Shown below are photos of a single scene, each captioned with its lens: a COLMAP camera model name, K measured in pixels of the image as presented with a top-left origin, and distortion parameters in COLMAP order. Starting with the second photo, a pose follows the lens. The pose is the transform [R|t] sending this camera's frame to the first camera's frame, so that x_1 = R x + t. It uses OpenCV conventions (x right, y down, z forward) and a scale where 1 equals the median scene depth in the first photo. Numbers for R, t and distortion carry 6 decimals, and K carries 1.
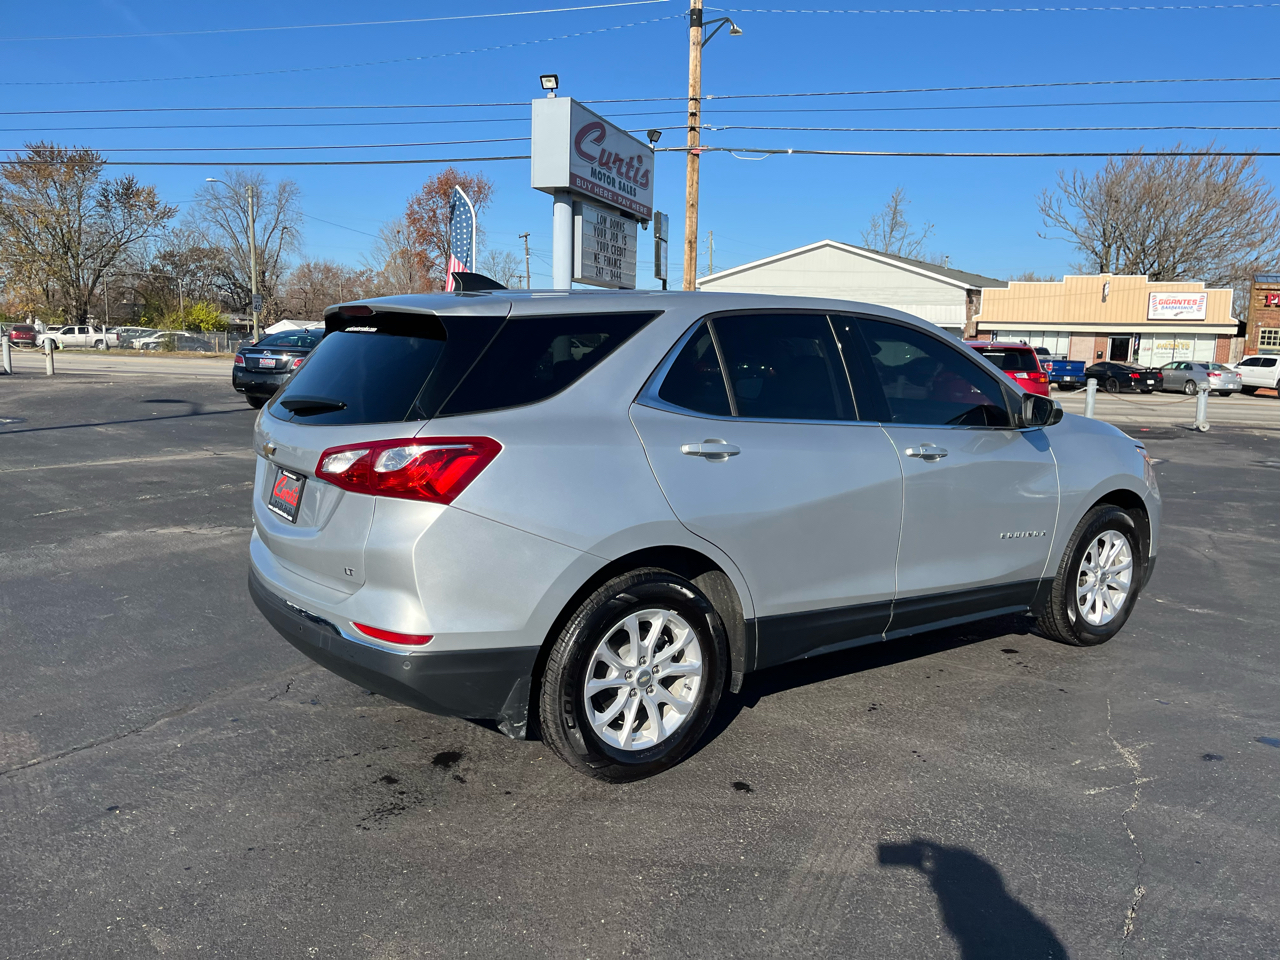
lens RADIAL K [[972.9, 0, 646.9], [0, 972.9, 484.0], [0, 0, 1]] dist [0.069489, -0.090386]
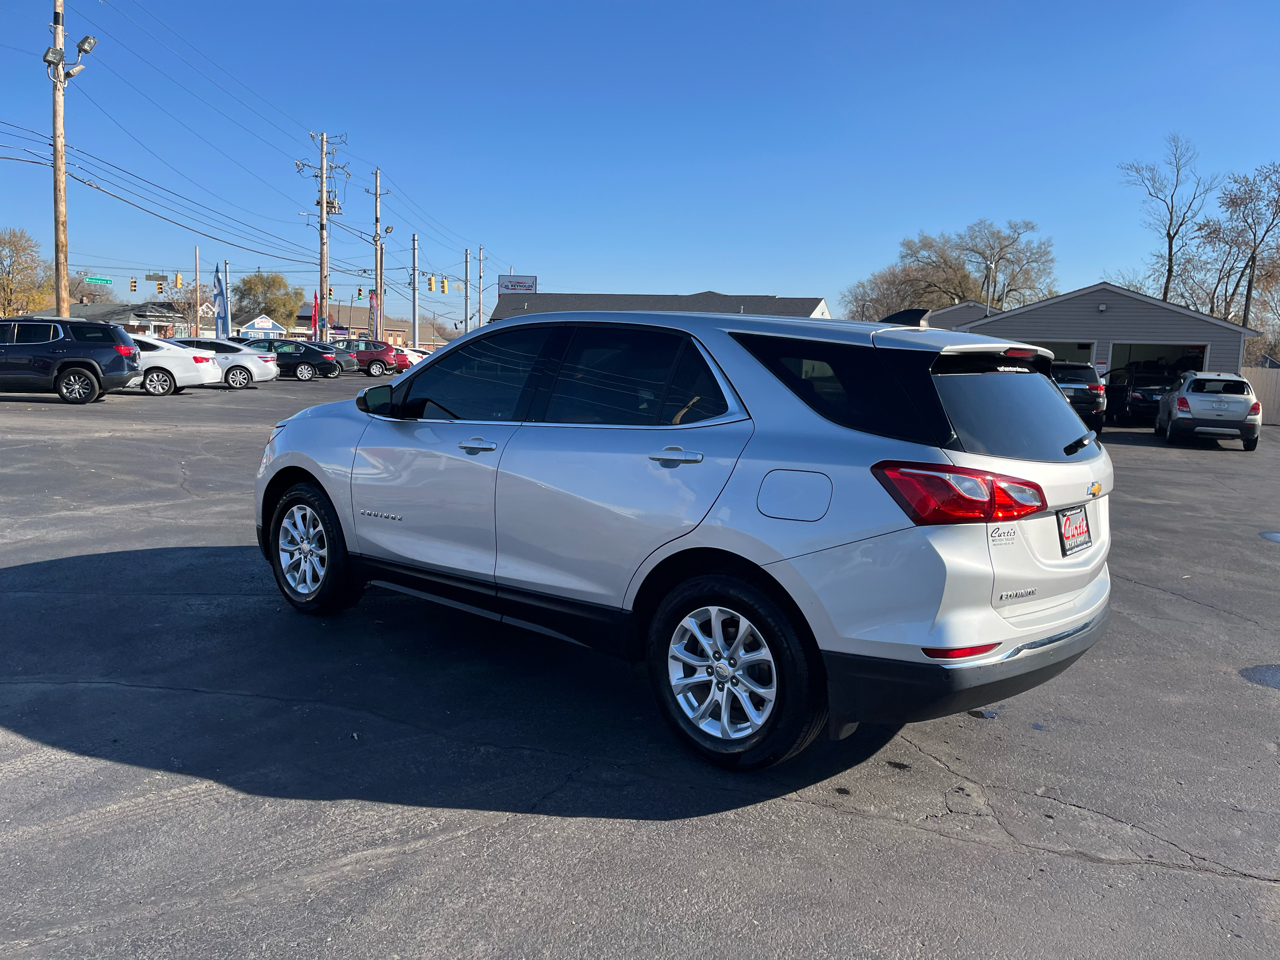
lens RADIAL K [[972.9, 0, 651.5], [0, 972.9, 482.3], [0, 0, 1]] dist [0.069489, -0.090386]
pose [[-0.260945, -0.162047, 0.951656, -0.298379], [0.092495, 0.977078, 0.191738, -0.068235], [-0.960912, 0.138056, -0.239975, 0.403771]]
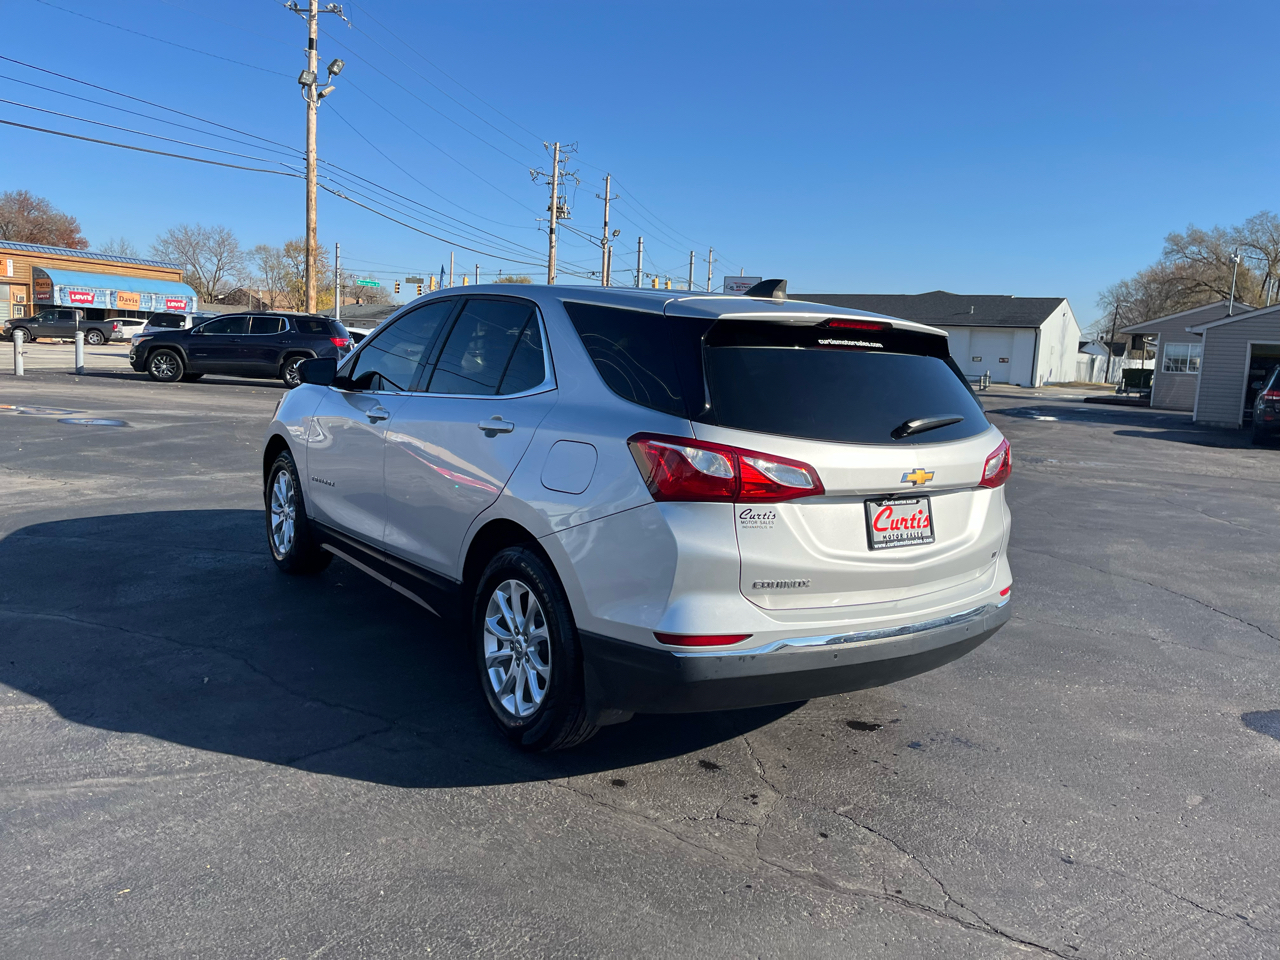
lens RADIAL K [[972.9, 0, 651.3], [0, 972.9, 475.0], [0, 0, 1]] dist [0.069489, -0.090386]
pose [[-0.022329, -0.159558, 0.986936, -0.307365], [0.089332, 0.982915, 0.160929, -0.049763], [-0.995752, 0.091759, -0.007693, 0.298162]]
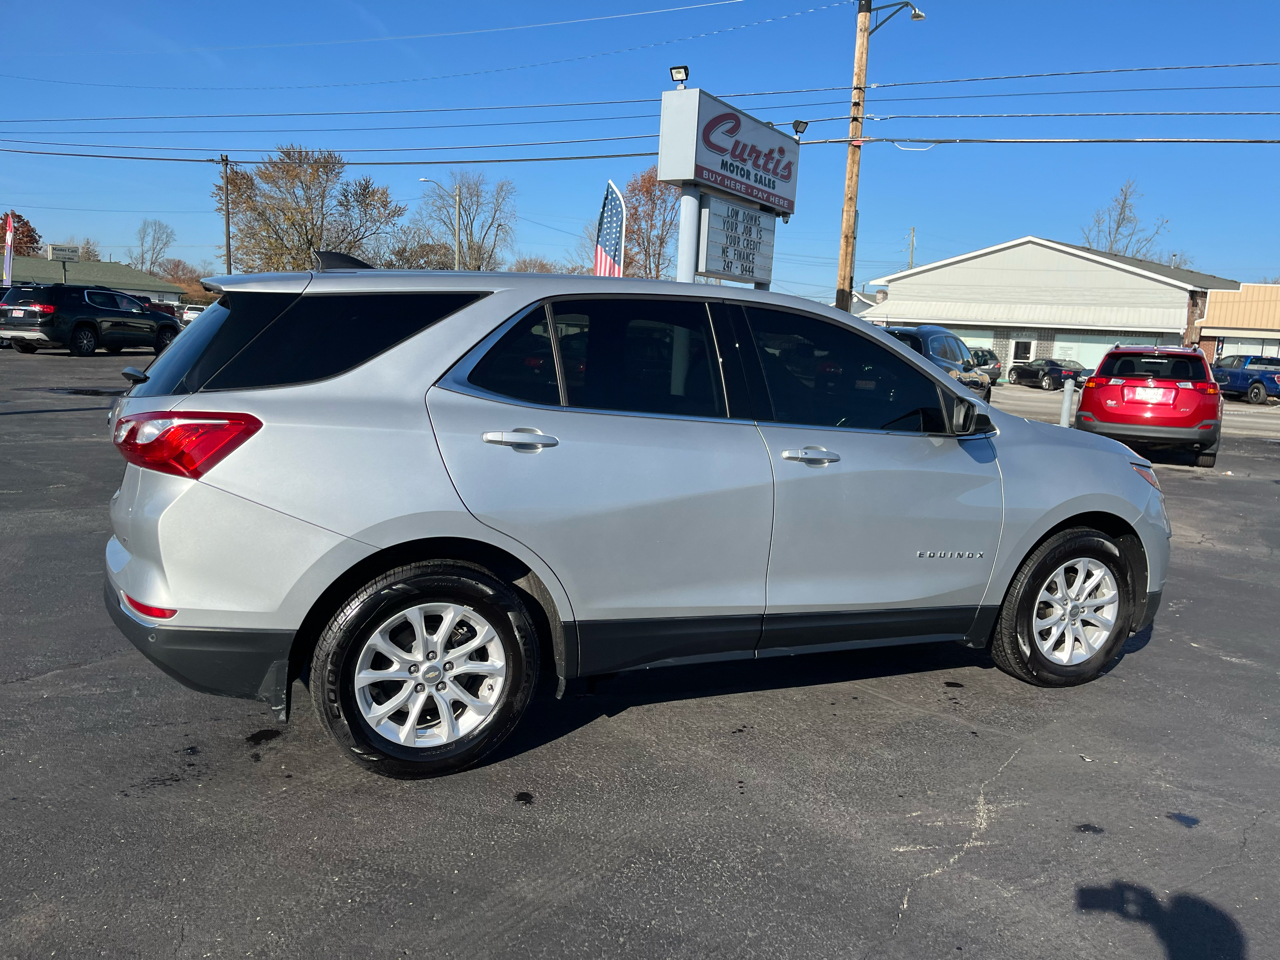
lens RADIAL K [[972.9, 0, 646.0], [0, 972.9, 484.8], [0, 0, 1]] dist [0.069489, -0.090386]
pose [[0.978238, 0.054460, -0.200213, 0.089083], [-0.053849, 0.998513, 0.008502, -0.001418], [0.200378, 0.002465, 0.979716, 0.022865]]
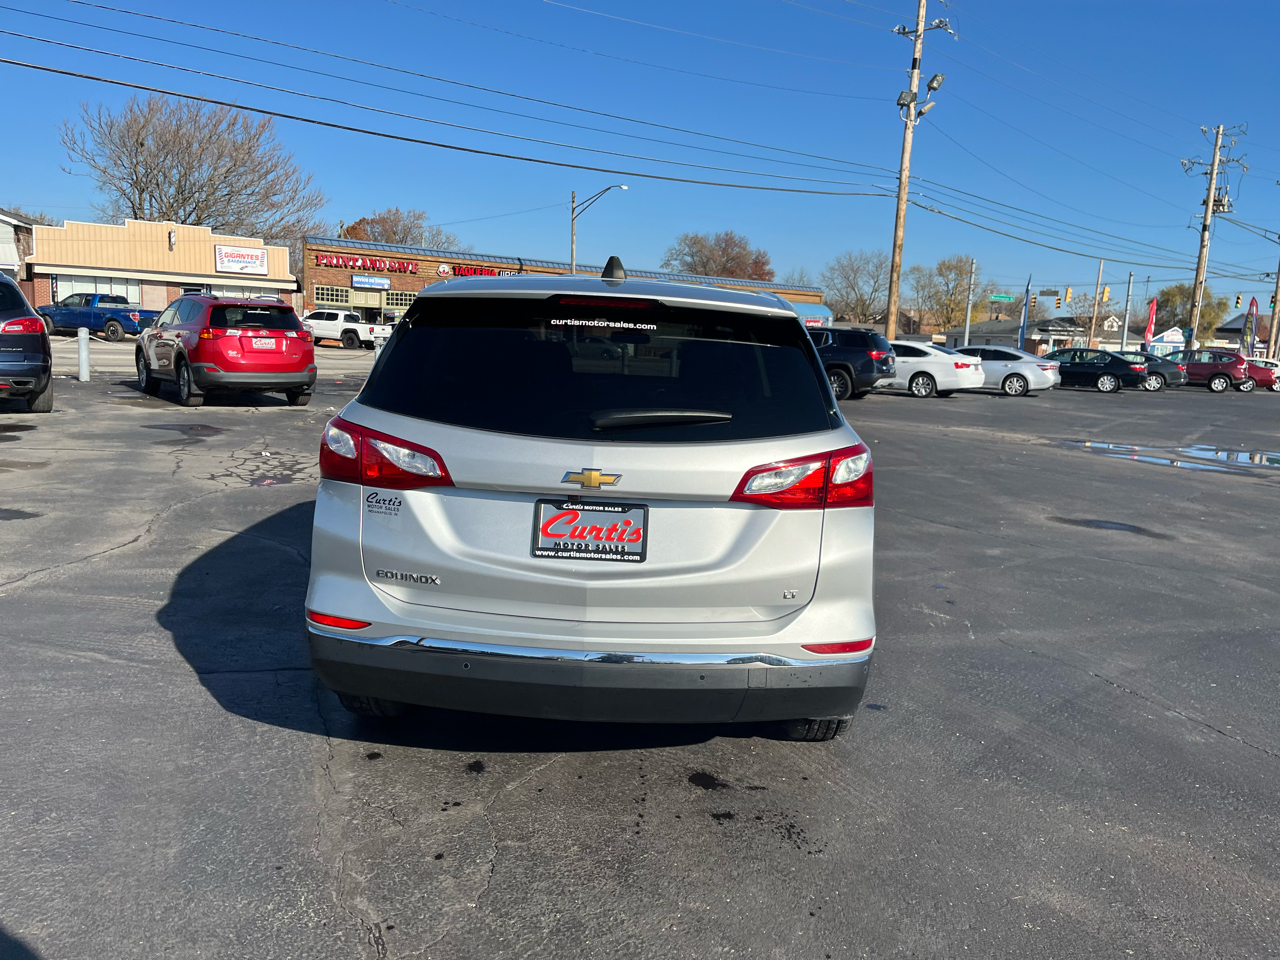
lens RADIAL K [[972.9, 0, 651.0], [0, 972.9, 486.9], [0, 0, 1]] dist [0.069489, -0.090386]
pose [[0.585829, -0.128514, 0.800180, -0.233248], [0.084212, 0.991655, 0.097612, -0.024039], [-0.806048, 0.010201, 0.591763, 0.116955]]
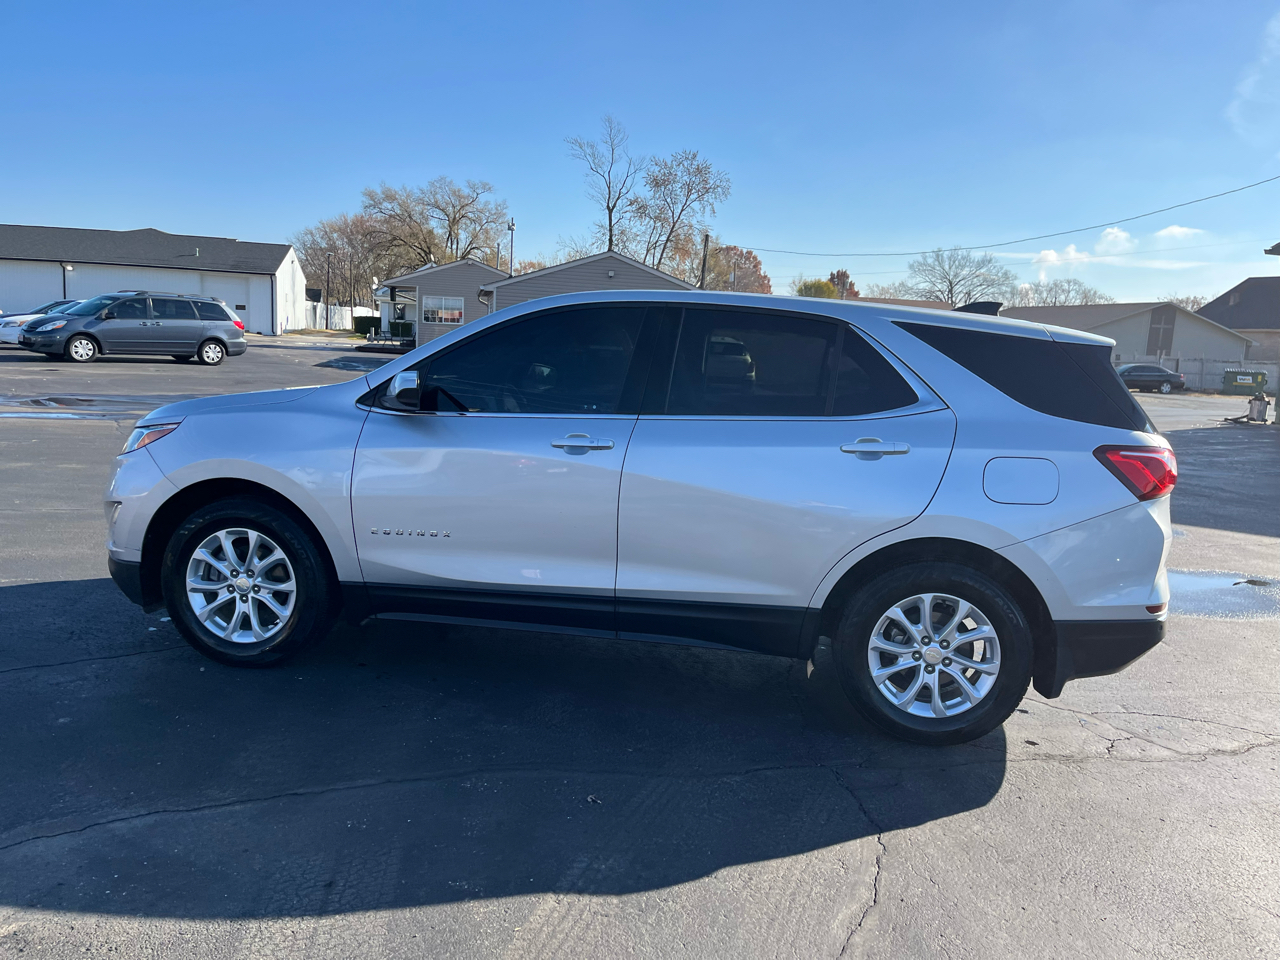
lens RADIAL K [[972.9, 0, 651.0], [0, 972.9, 485.5], [0, 0, 1]] dist [0.069489, -0.090386]
pose [[-0.725742, -0.171124, 0.666345, -0.184038], [0.024125, 0.961645, 0.273236, -0.086942], [-0.687544, 0.214374, -0.693777, 0.554620]]
